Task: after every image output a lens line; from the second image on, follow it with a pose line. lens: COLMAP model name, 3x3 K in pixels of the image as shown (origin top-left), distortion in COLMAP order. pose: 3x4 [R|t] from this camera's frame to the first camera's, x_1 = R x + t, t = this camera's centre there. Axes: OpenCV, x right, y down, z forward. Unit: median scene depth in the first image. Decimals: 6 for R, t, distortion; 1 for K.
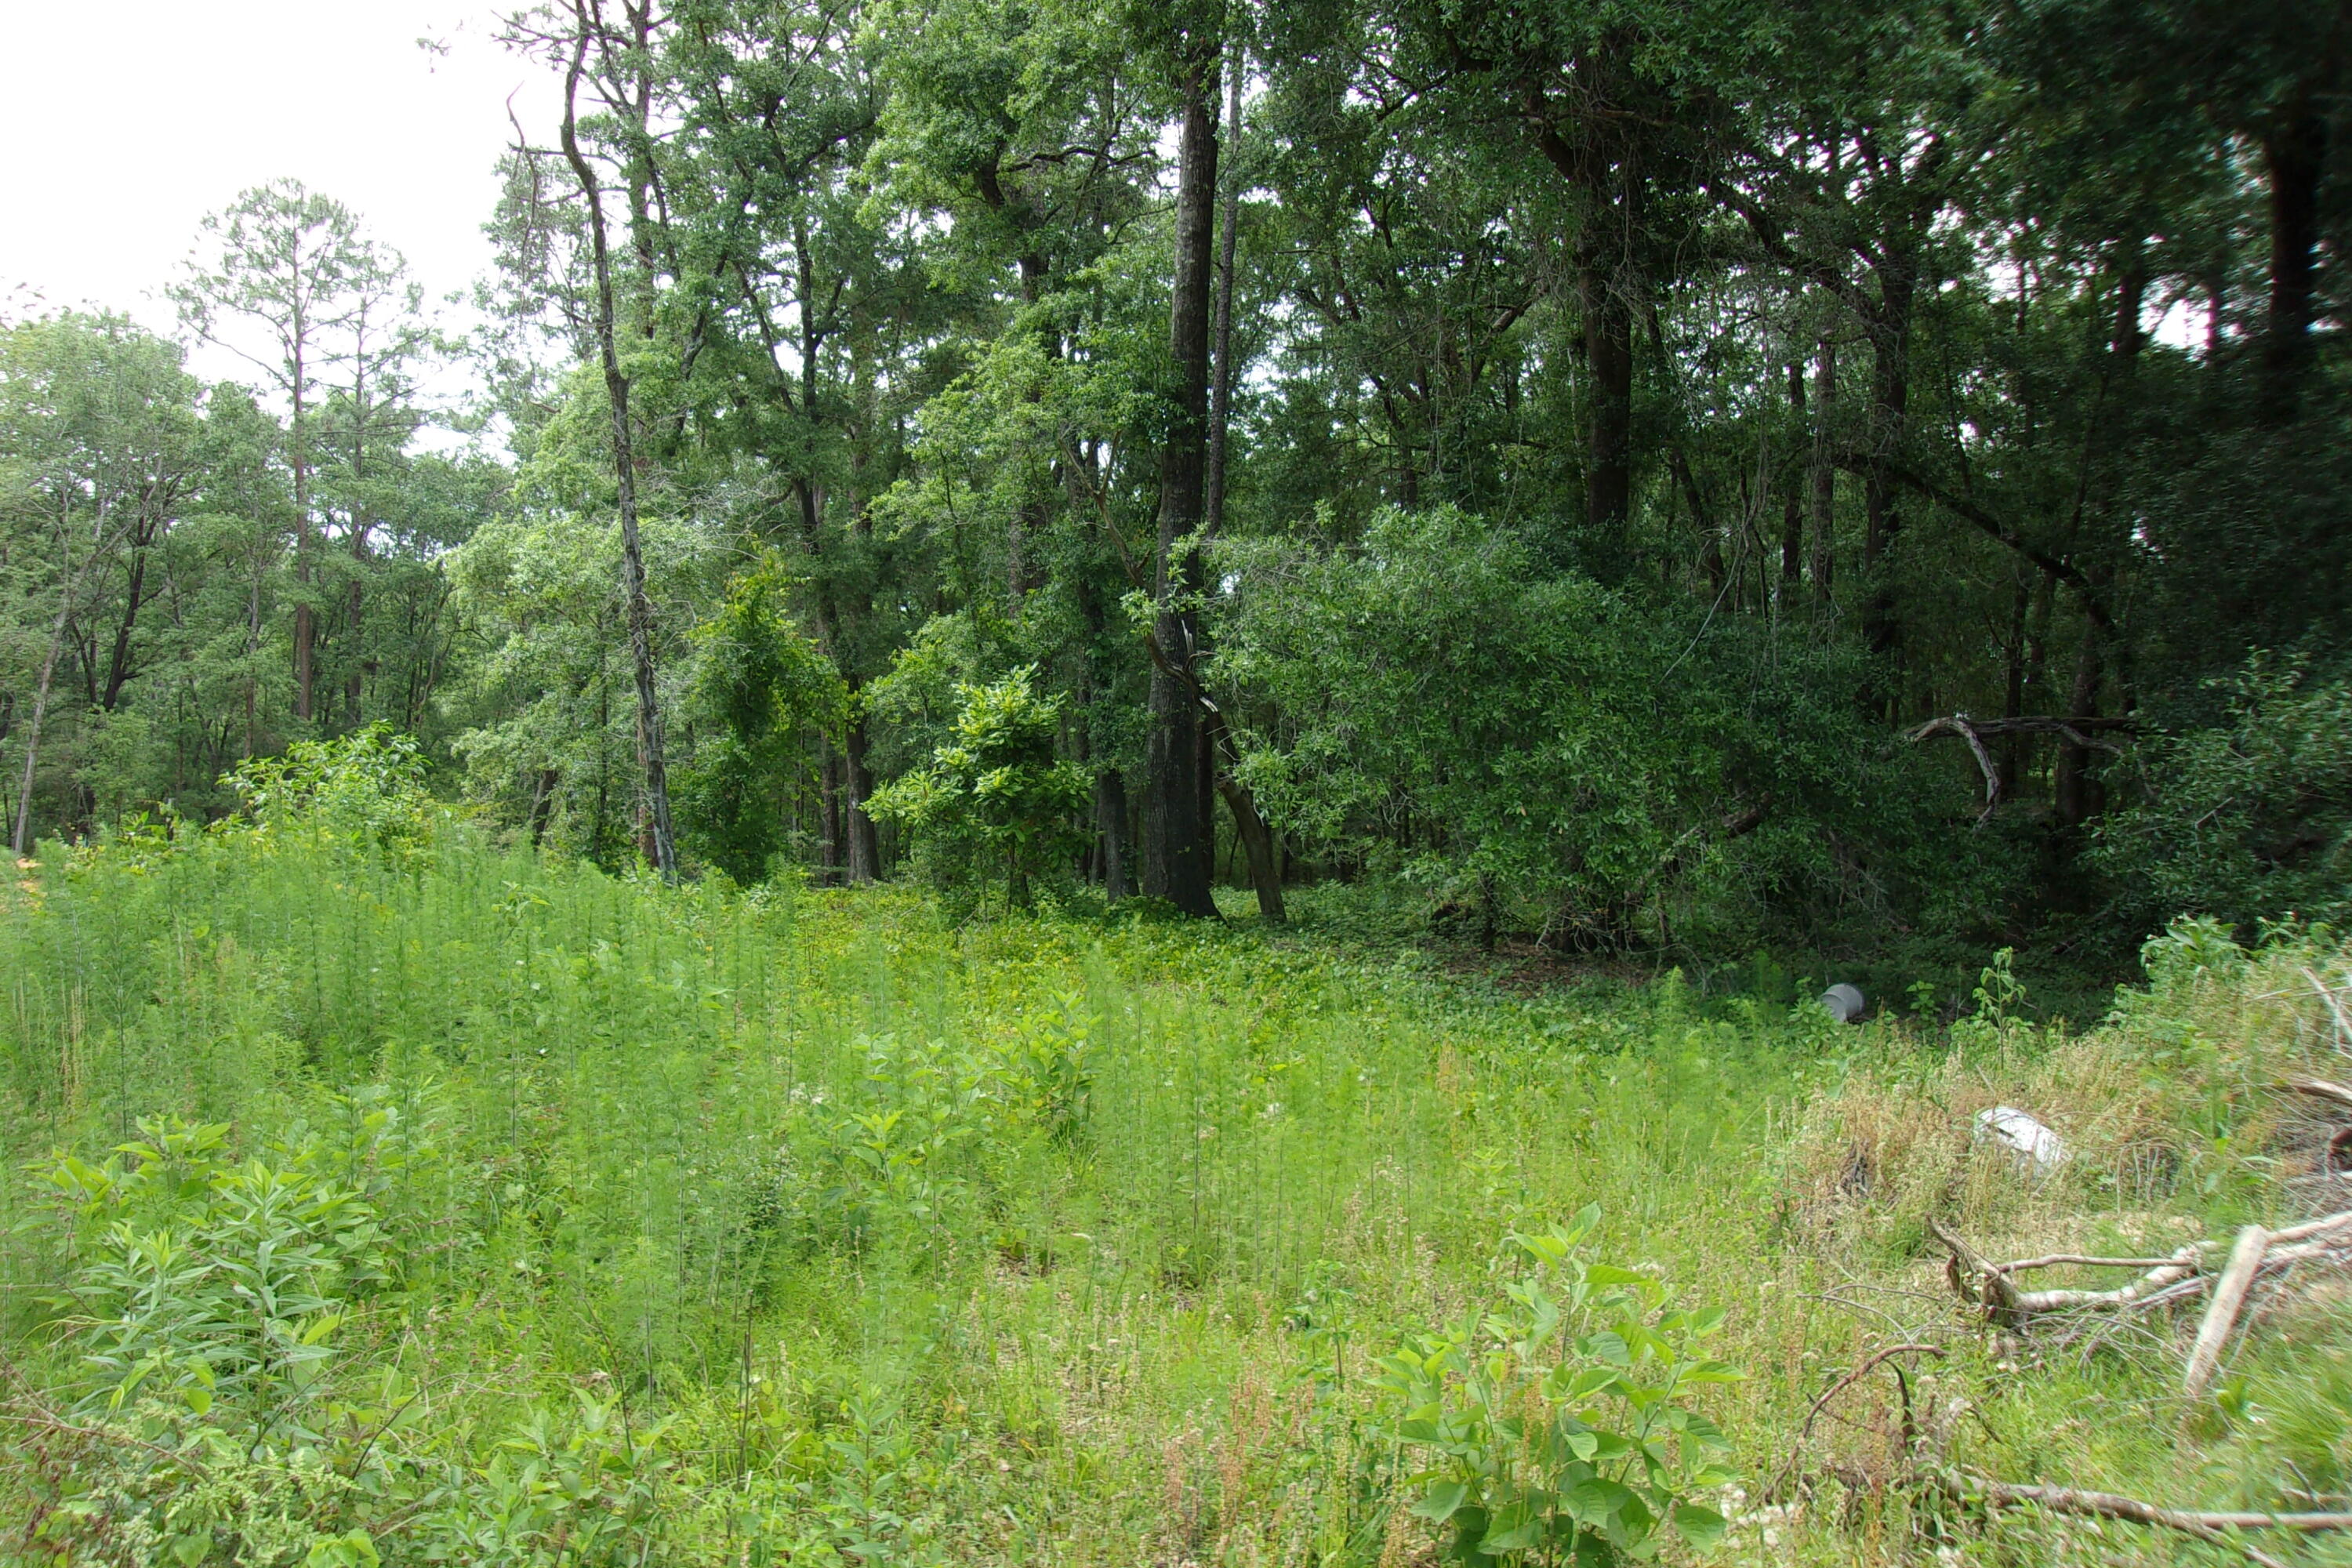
lens RADIAL K [[1862.6, 0, 1183.5], [0, 1862.6, 803.9], [0, 0, 1]] dist [0.014771, 0.007477]
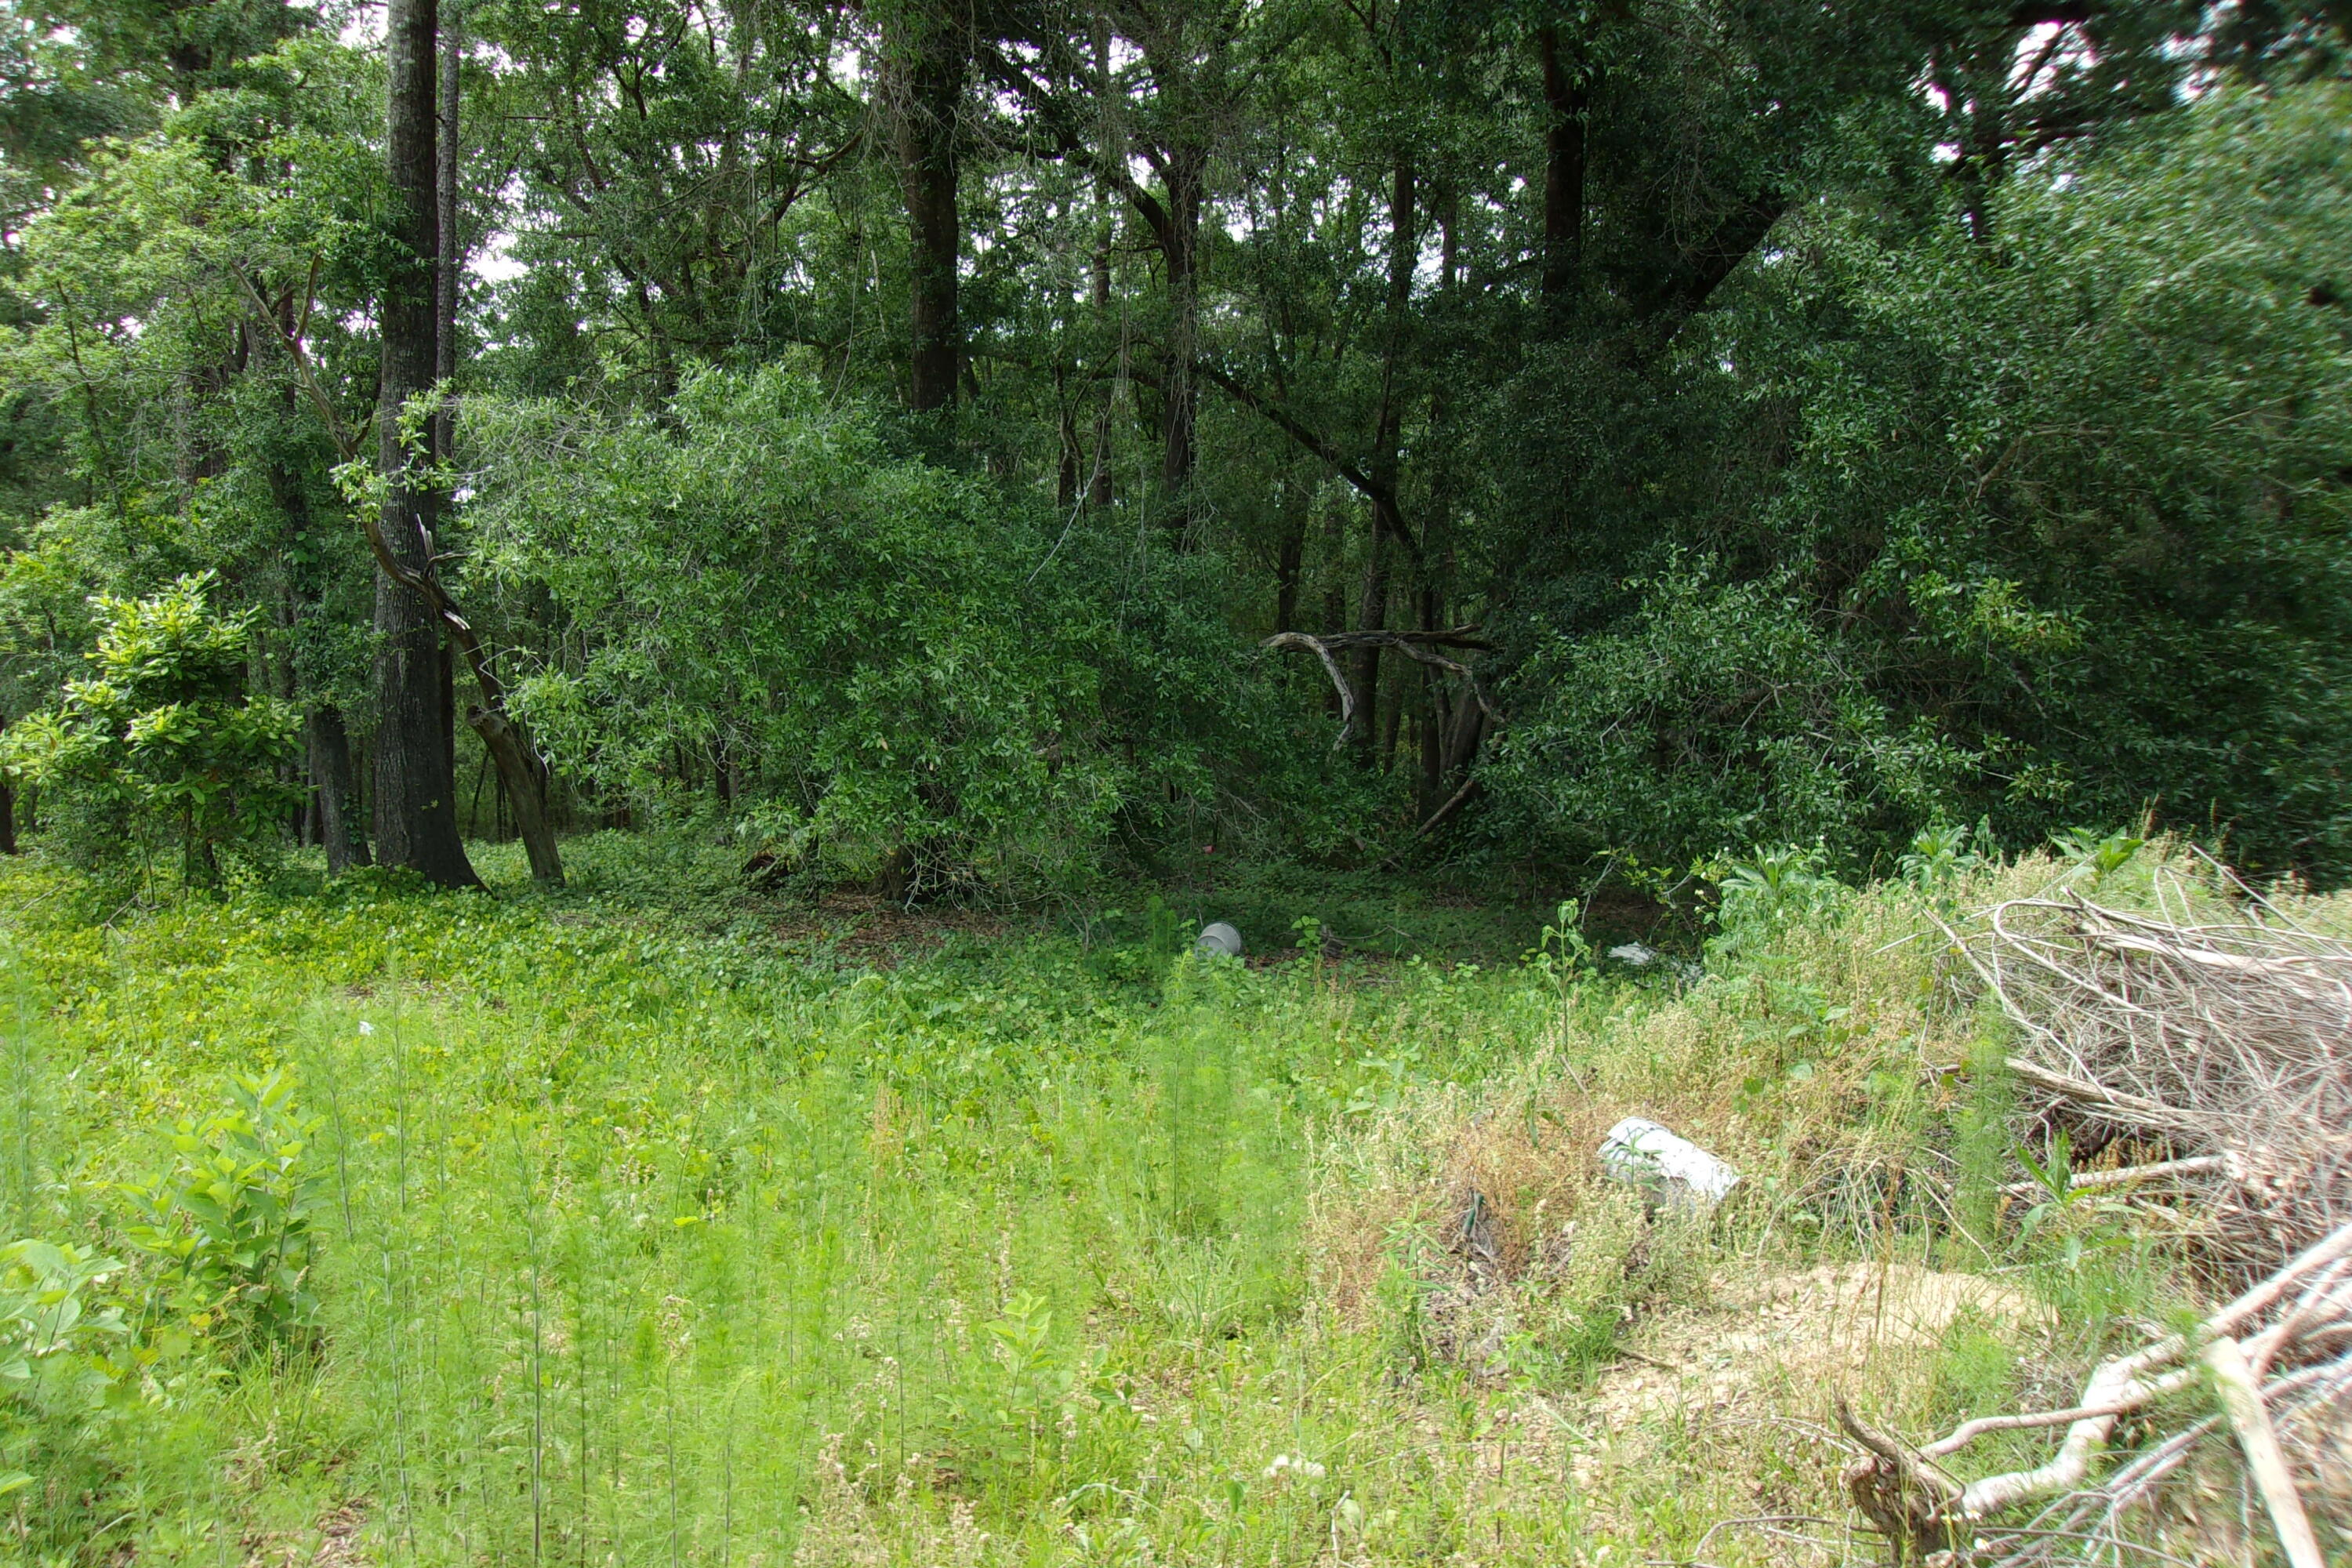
lens RADIAL K [[1877.0, 0, 1180.1], [0, 1877.0, 778.1], [0, 0, 1]] dist [0.003012, 0.008442]
pose [[0.925459, -0.035645, 0.377167, -0.004771], [0.027029, 0.999239, 0.028114, -0.000519], [-0.377882, -0.015824, 0.925719, 0.116377]]
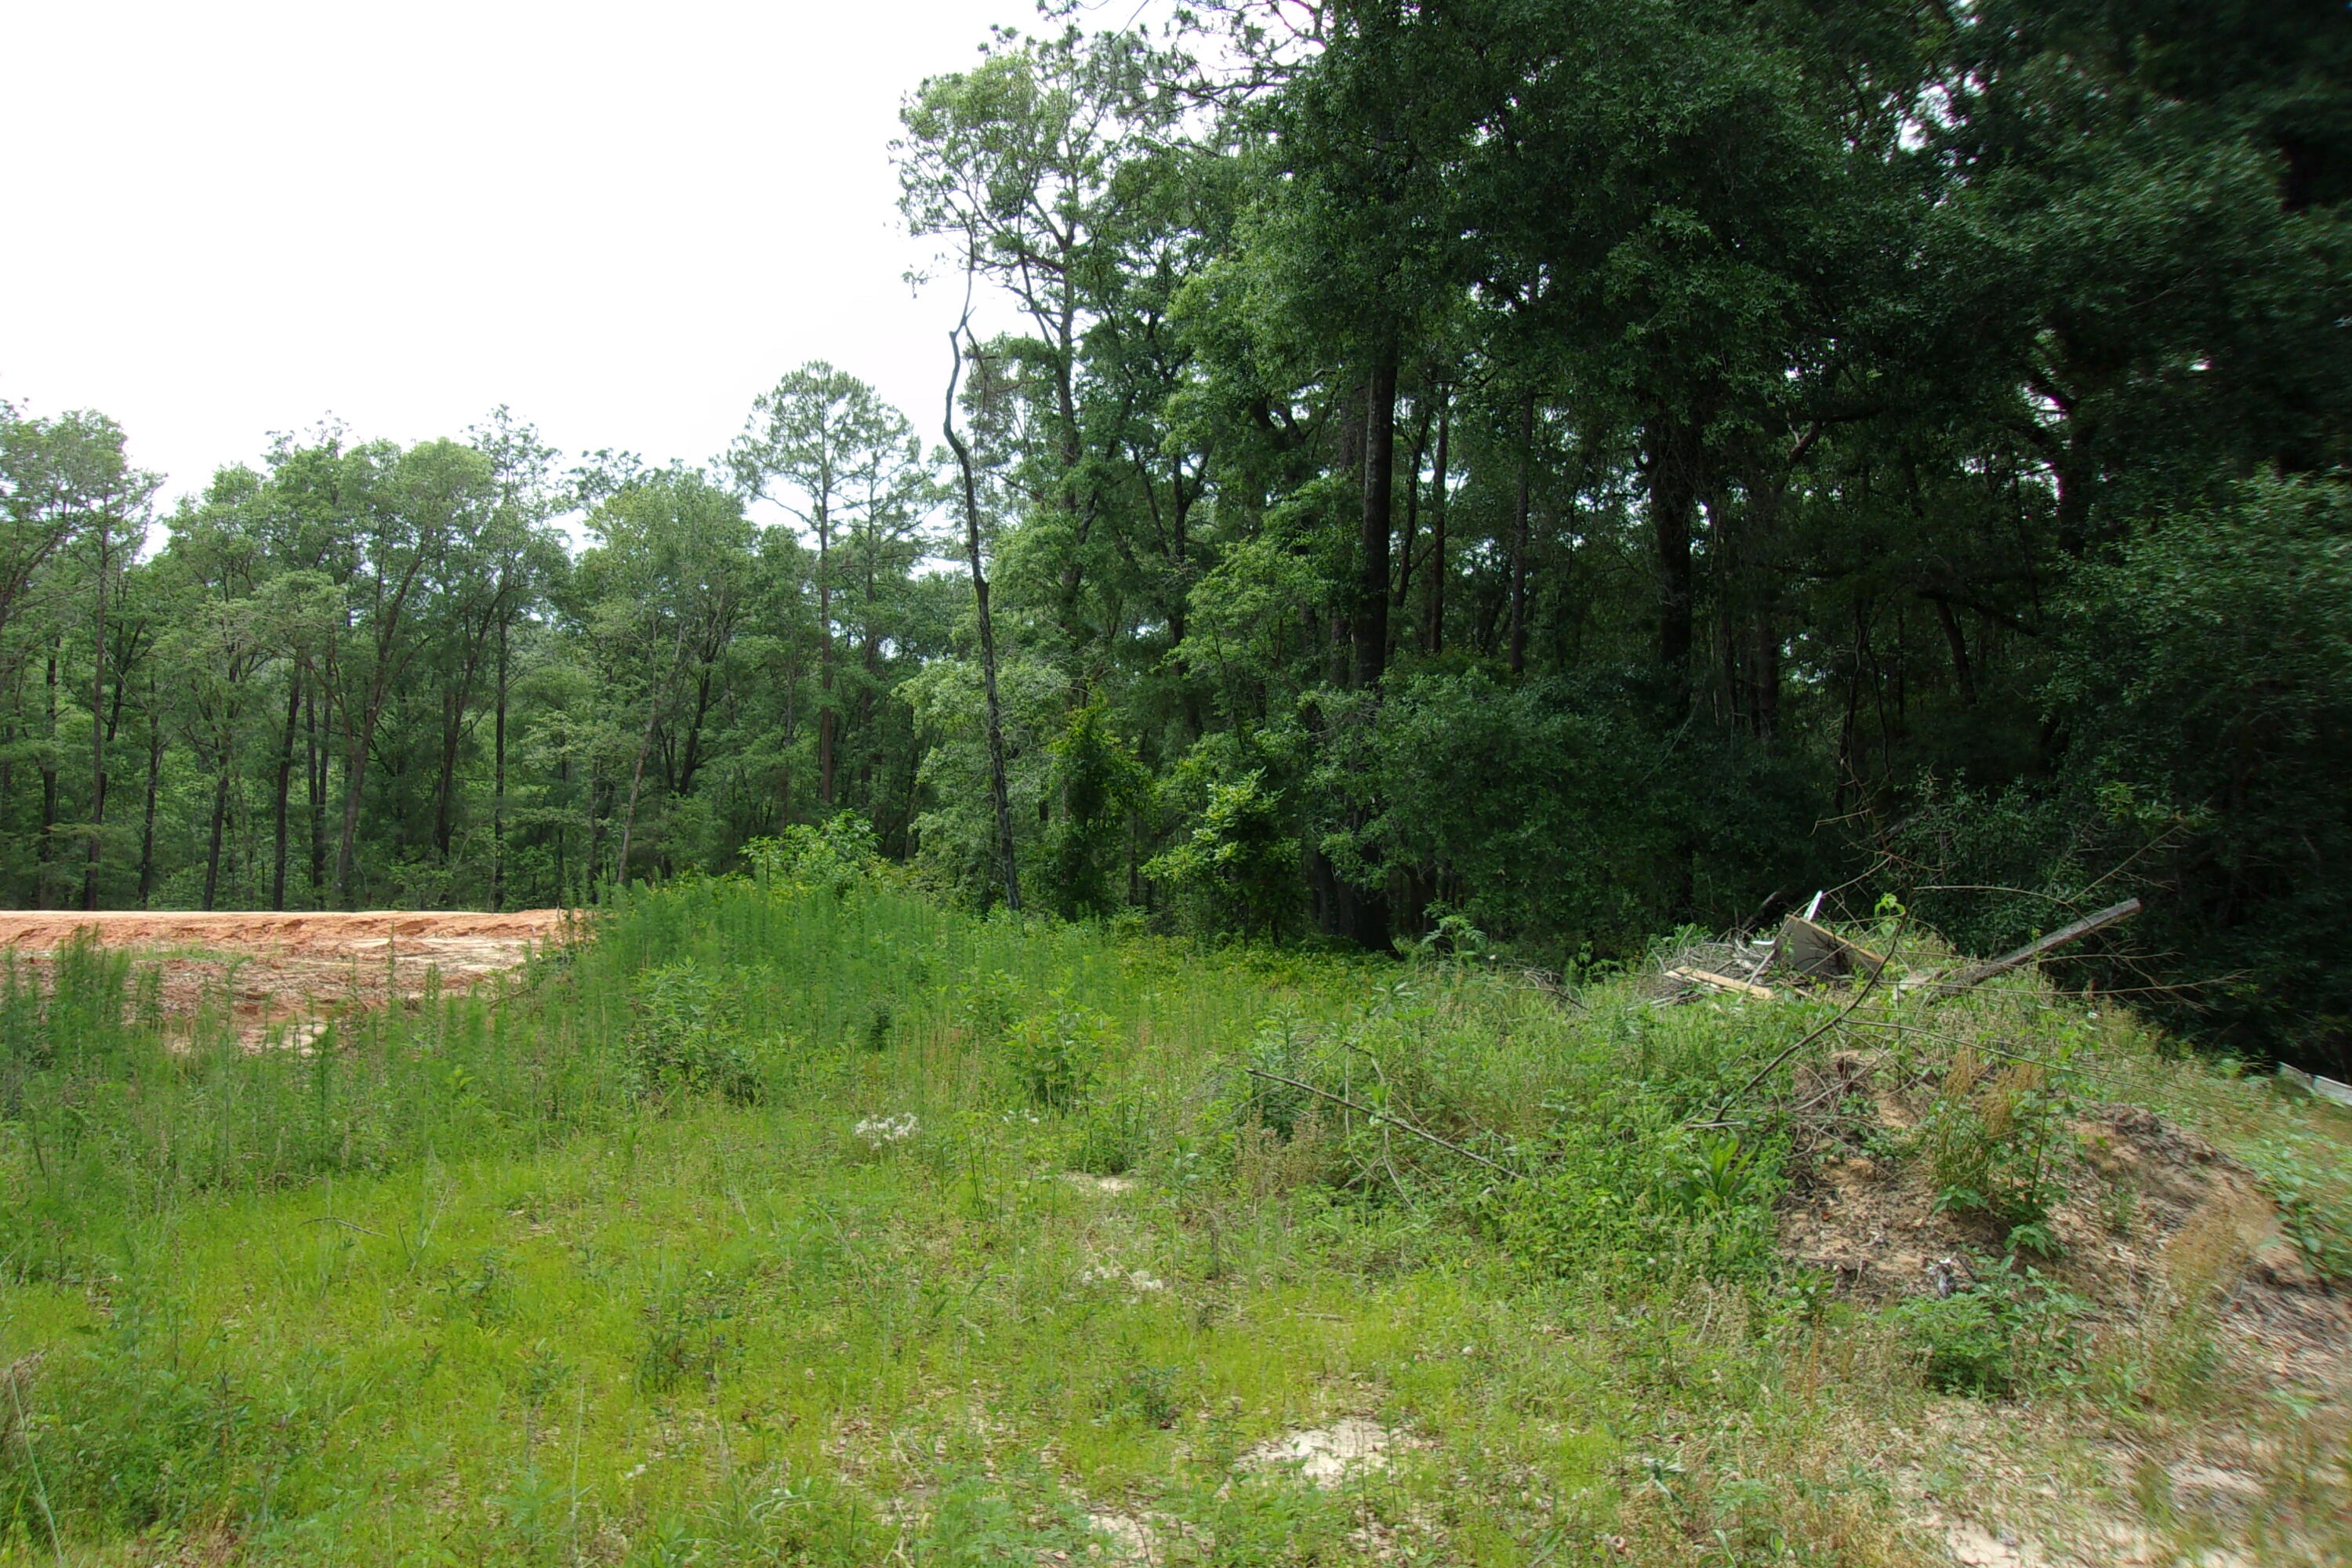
lens RADIAL K [[1827.4, 0, 1175.5], [0, 1827.4, 854.7], [0, 0, 1]] dist [0.003958, 0.001322]
pose [[0.966852, 0.005129, -0.255288, 0.184479], [-0.008593, 0.999885, -0.012458, 0.006473], [0.255195, 0.014238, 0.966785, -0.312656]]
